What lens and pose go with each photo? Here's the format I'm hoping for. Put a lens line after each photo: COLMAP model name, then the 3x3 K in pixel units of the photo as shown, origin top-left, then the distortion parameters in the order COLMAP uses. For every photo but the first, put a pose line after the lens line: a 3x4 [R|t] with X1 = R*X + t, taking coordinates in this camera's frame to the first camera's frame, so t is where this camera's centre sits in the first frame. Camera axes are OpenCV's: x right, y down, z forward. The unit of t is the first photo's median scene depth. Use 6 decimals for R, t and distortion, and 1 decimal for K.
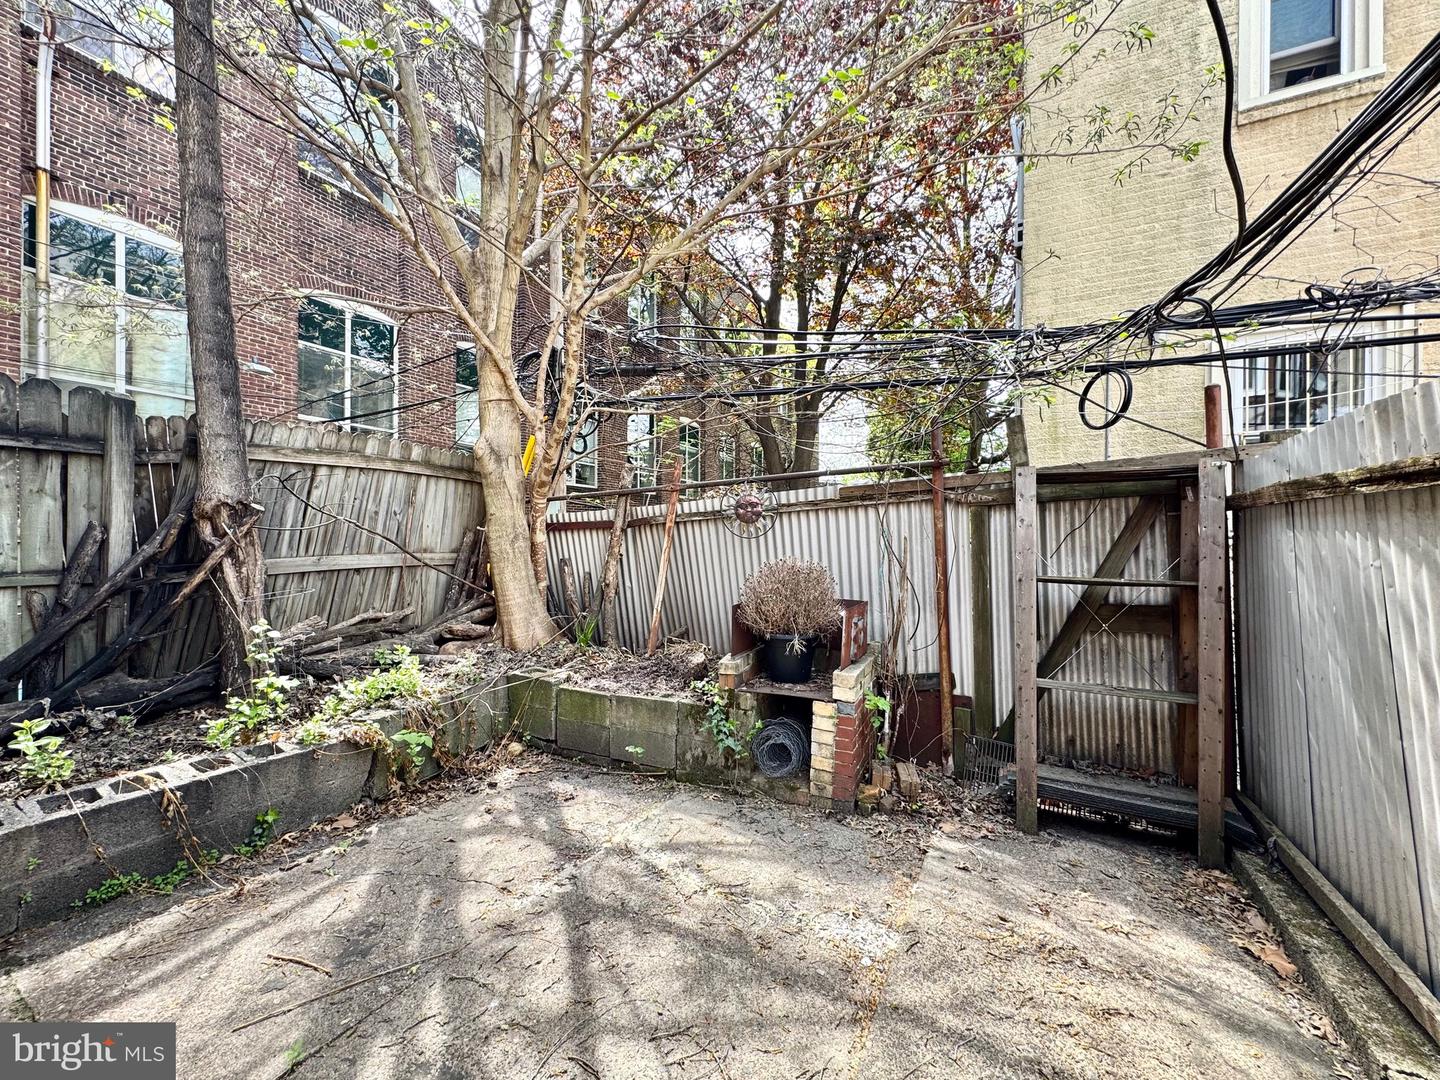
lens RADIAL K [[575.6, 0, 719.8], [0, 575.6, 538.5], [0, 0, 1]] dist [-0.001649, 0.000455]
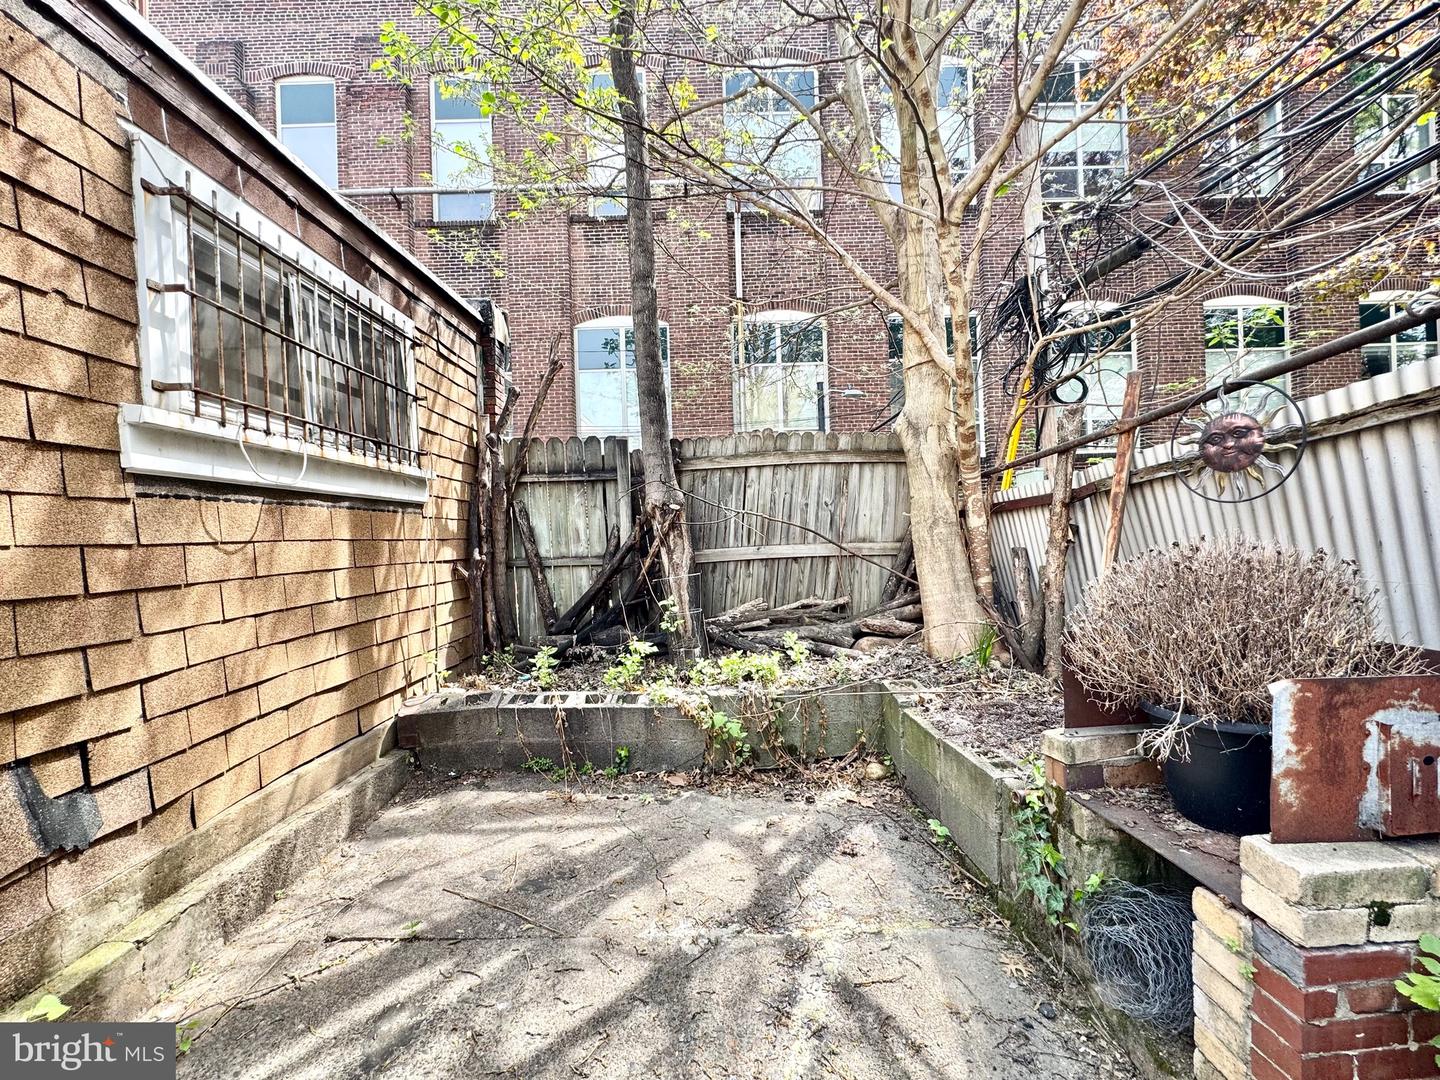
lens RADIAL K [[575.6, 0, 719.8], [0, 575.6, 538.5], [0, 0, 1]] dist [-0.001649, 0.000455]
pose [[0.467619, -0.020269, -0.883698, 0.323356], [0.030386, 0.999515, -0.006846, 0.023861], [0.883408, -0.023651, 0.468008, 0.448661]]
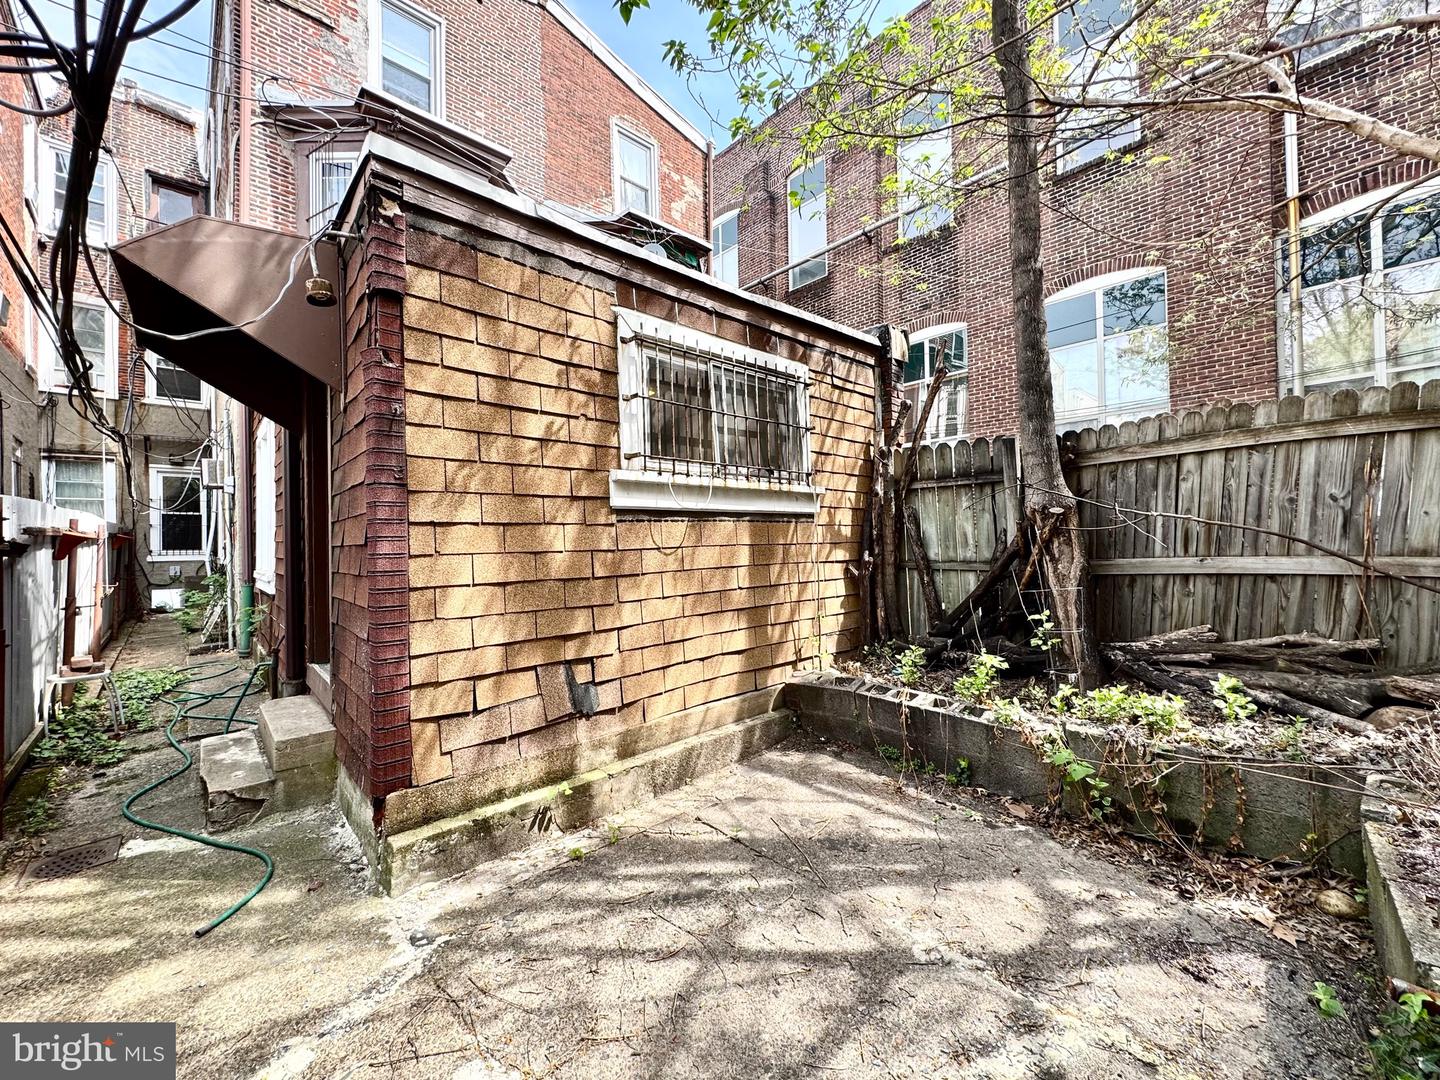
lens RADIAL K [[575.6, 0, 719.8], [0, 575.6, 538.5], [0, 0, 1]] dist [-0.001649, 0.000455]
pose [[-0.326453, -0.008894, -0.945172, 0.420551], [0.012602, 0.999826, -0.013761, 0.006455], [0.945129, -0.016404, -0.326284, 0.675362]]
